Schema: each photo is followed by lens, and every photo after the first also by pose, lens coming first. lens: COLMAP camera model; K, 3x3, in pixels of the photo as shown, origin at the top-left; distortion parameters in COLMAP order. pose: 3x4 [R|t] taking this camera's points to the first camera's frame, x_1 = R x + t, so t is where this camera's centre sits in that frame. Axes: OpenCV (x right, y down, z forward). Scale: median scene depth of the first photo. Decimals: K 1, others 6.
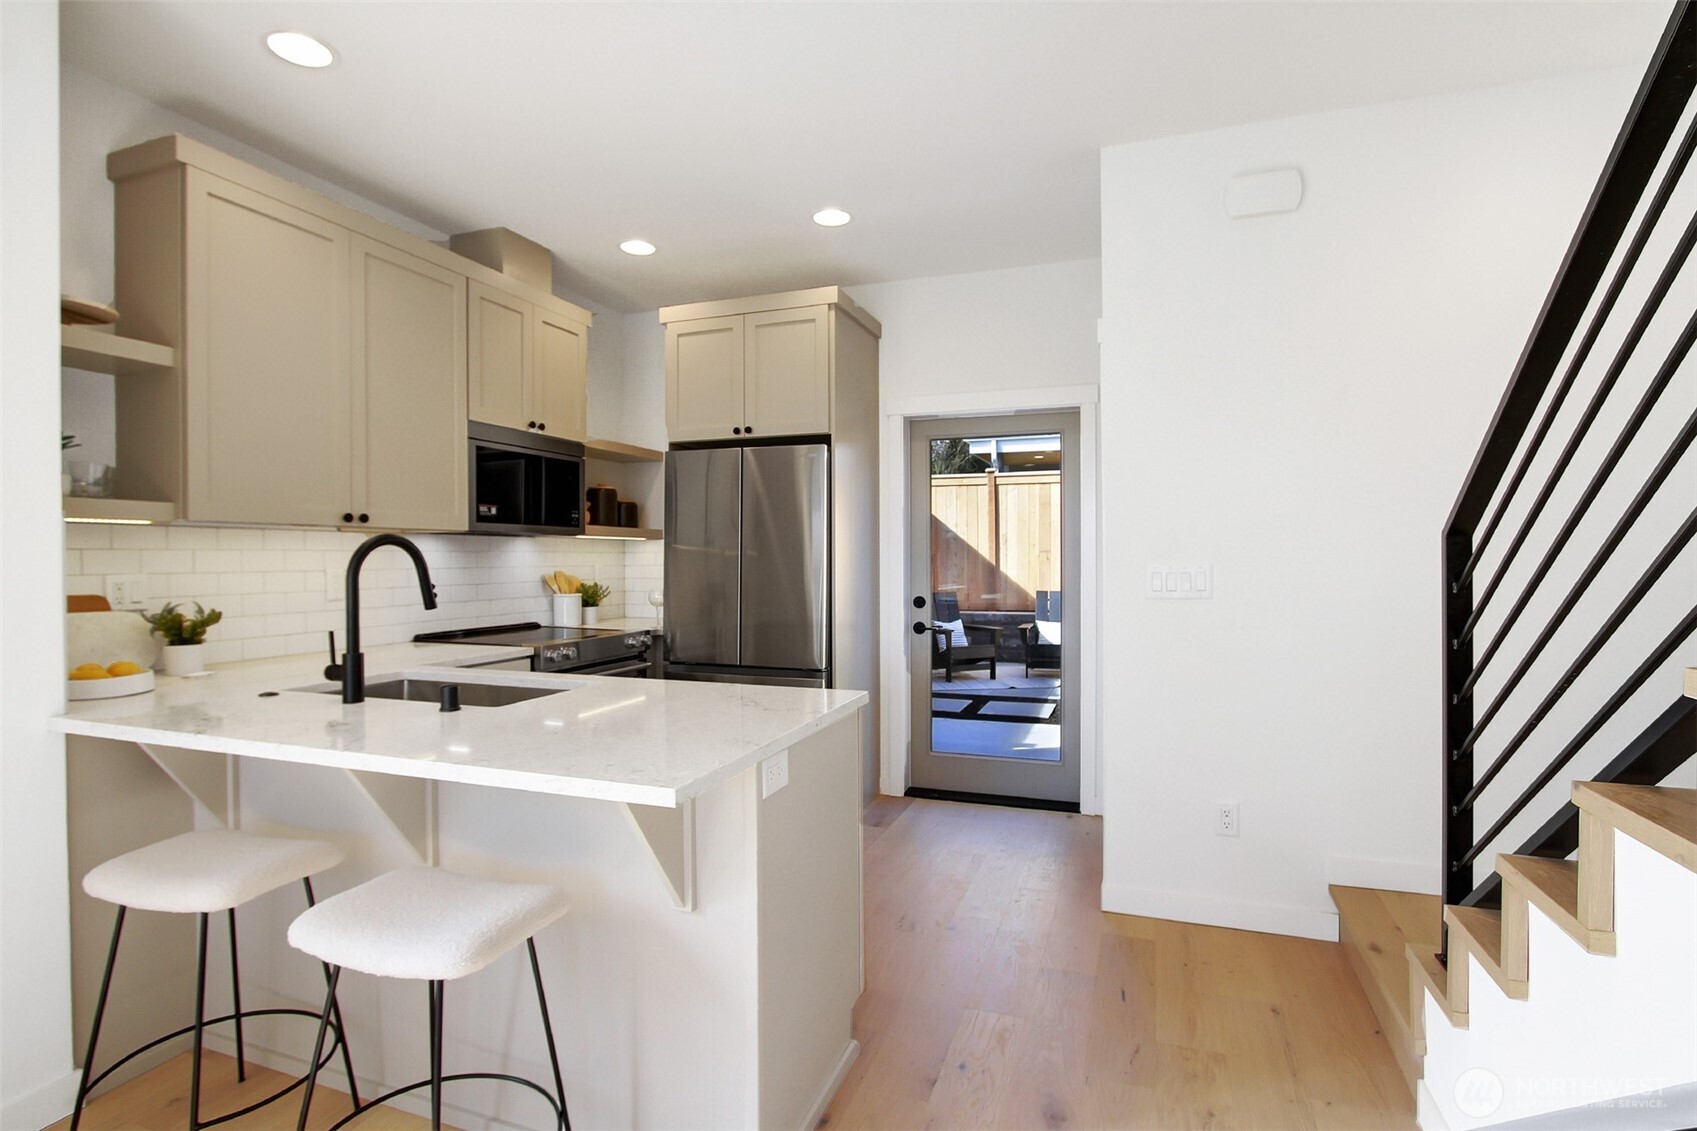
lens RADIAL K [[799.1, 0, 856.3], [0, 799.1, 555.2], [0, 0, 1]] dist [-0.009060, 0.000766]
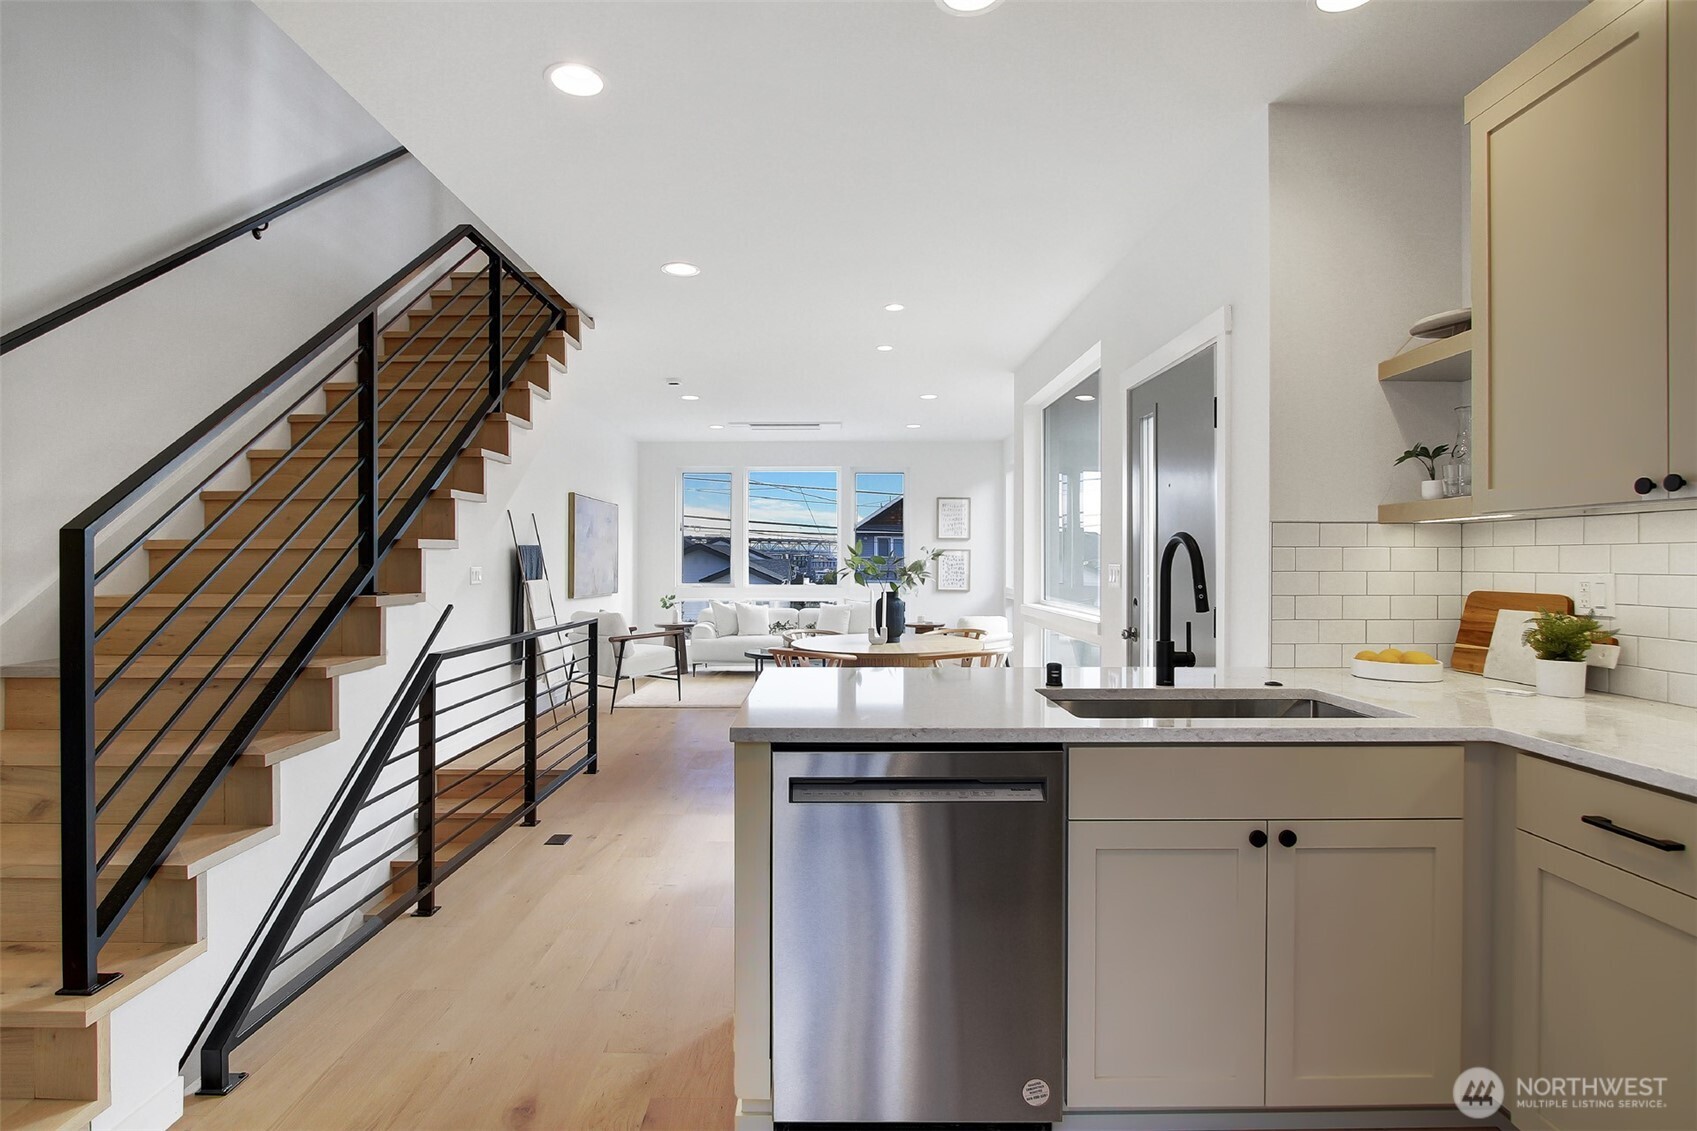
lens RADIAL K [[822.9, 0, 839.2], [0, 822.9, 560.5], [0, 0, 1]] dist [-0.017028, 0.000890]
pose [[-0.937333, 0.003317, -0.348419, 0.103735], [0.003807, 0.999992, -0.000722, 0.005524], [0.348414, -0.002003, -0.937339, 1.043412]]
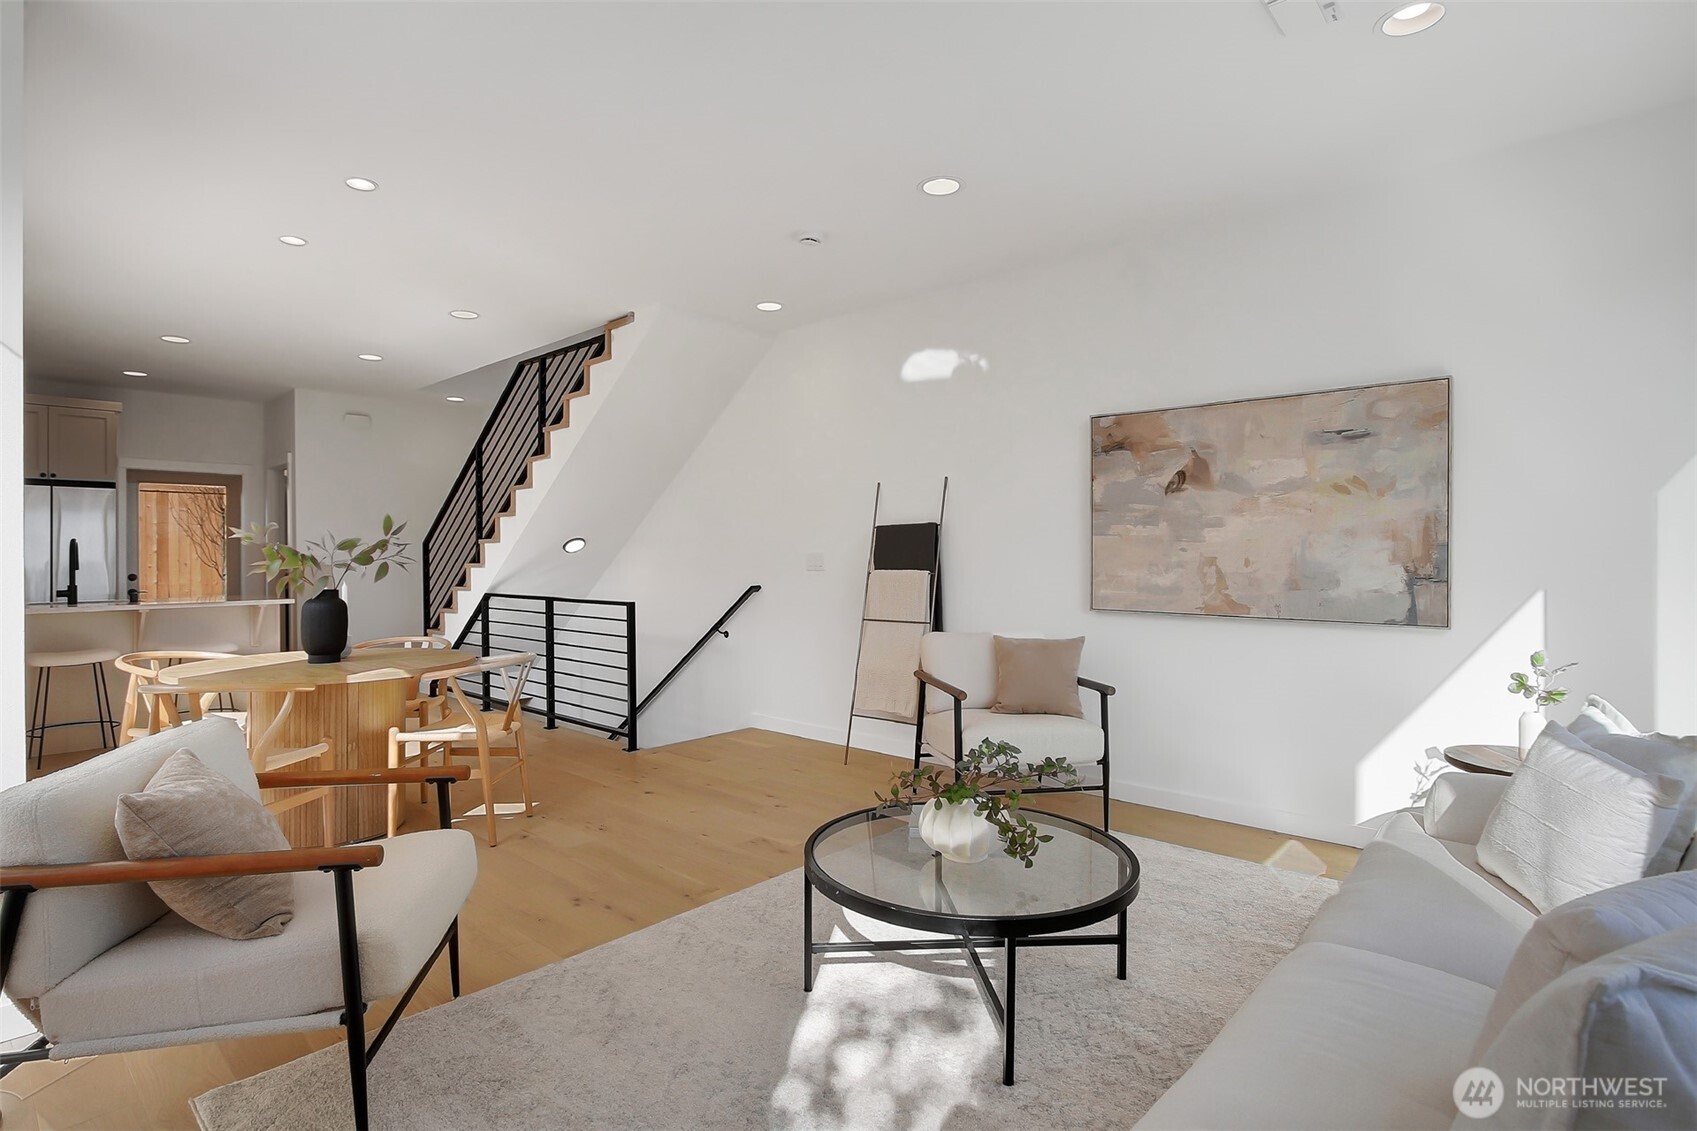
lens RADIAL K [[841.8, 0, 848.5], [0, 841.8, 565.5], [0, 0, 1]] dist [-0.012107, 0.000991]
pose [[0.377494, -0.014343, 0.925901, -1.232432], [0.003427, 0.999895, 0.014092, 0.017978], [-0.926006, -0.002146, 0.377503, -1.340374]]
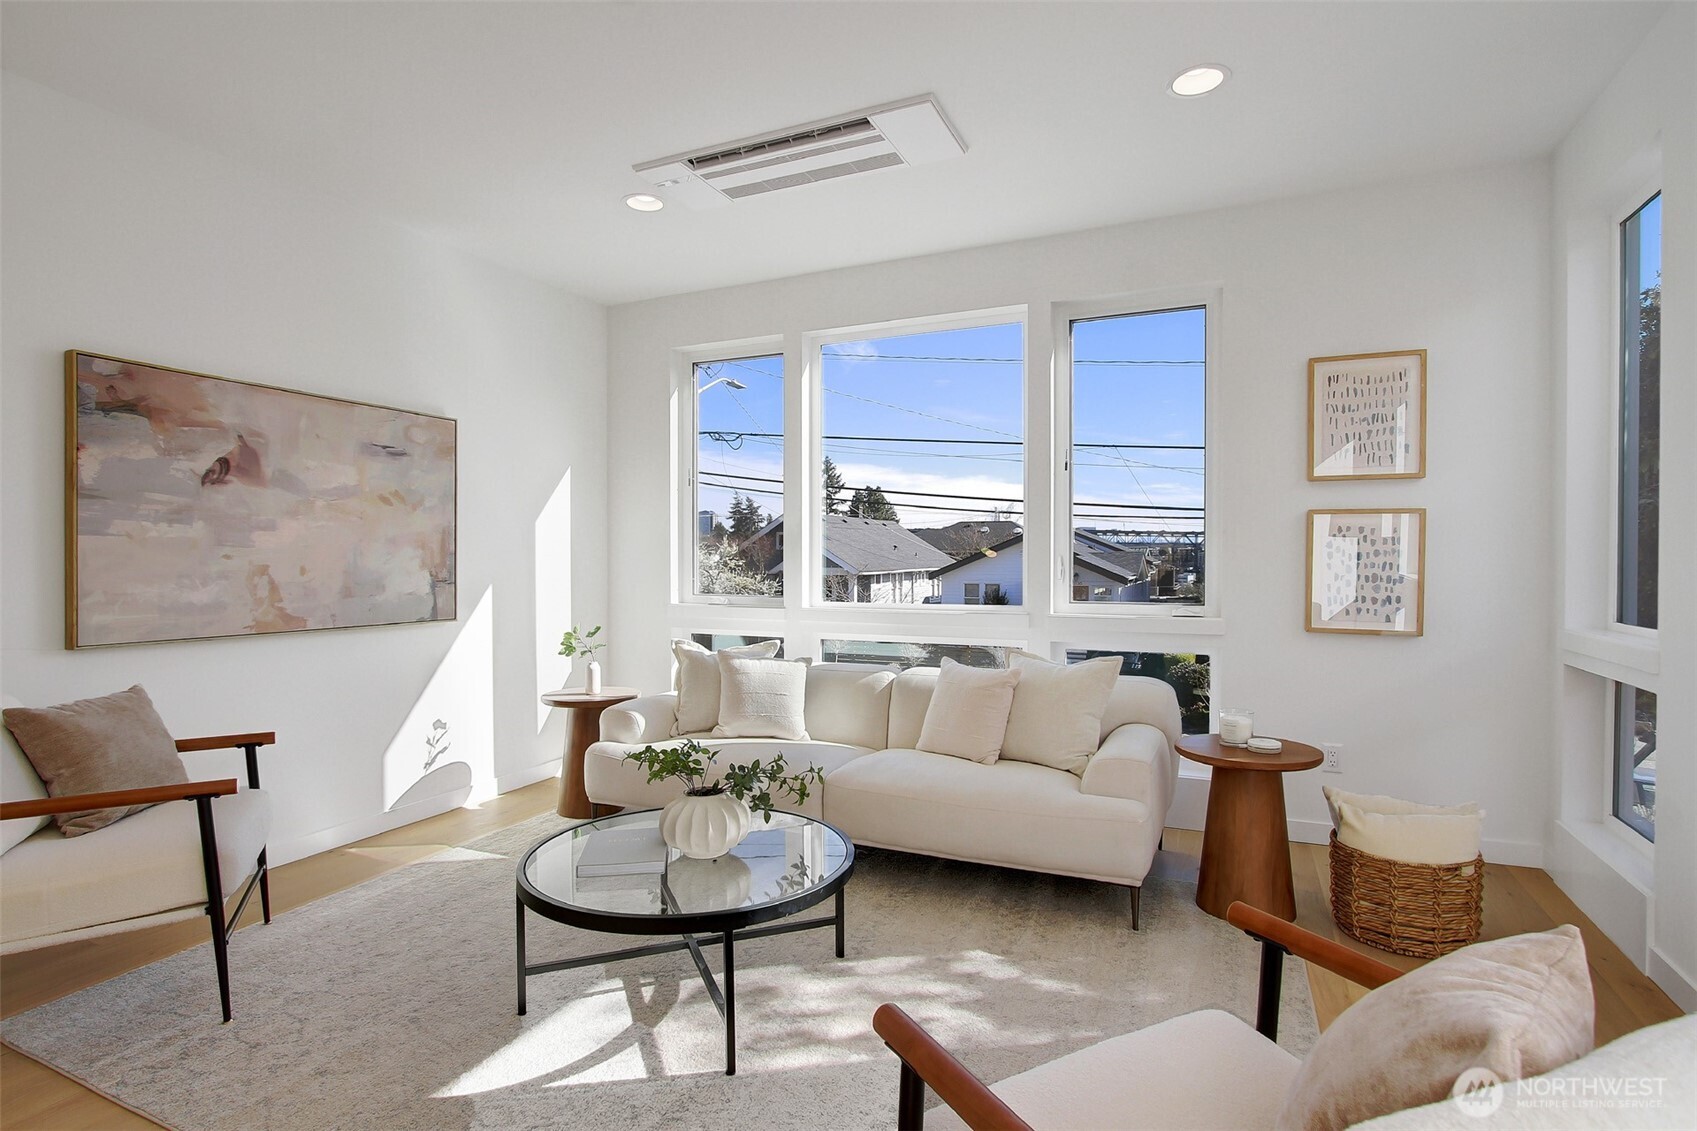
lens RADIAL K [[848.7, 0, 822.6], [0, 848.7, 569.9], [0, 0, 1]] dist [-0.013056, 0.000489]
pose [[-0.995424, 0.004273, 0.095461, -0.753026], [0.005699, 0.999876, 0.014677, 0.018854], [-0.095387, 0.015154, -0.995325, -0.501611]]
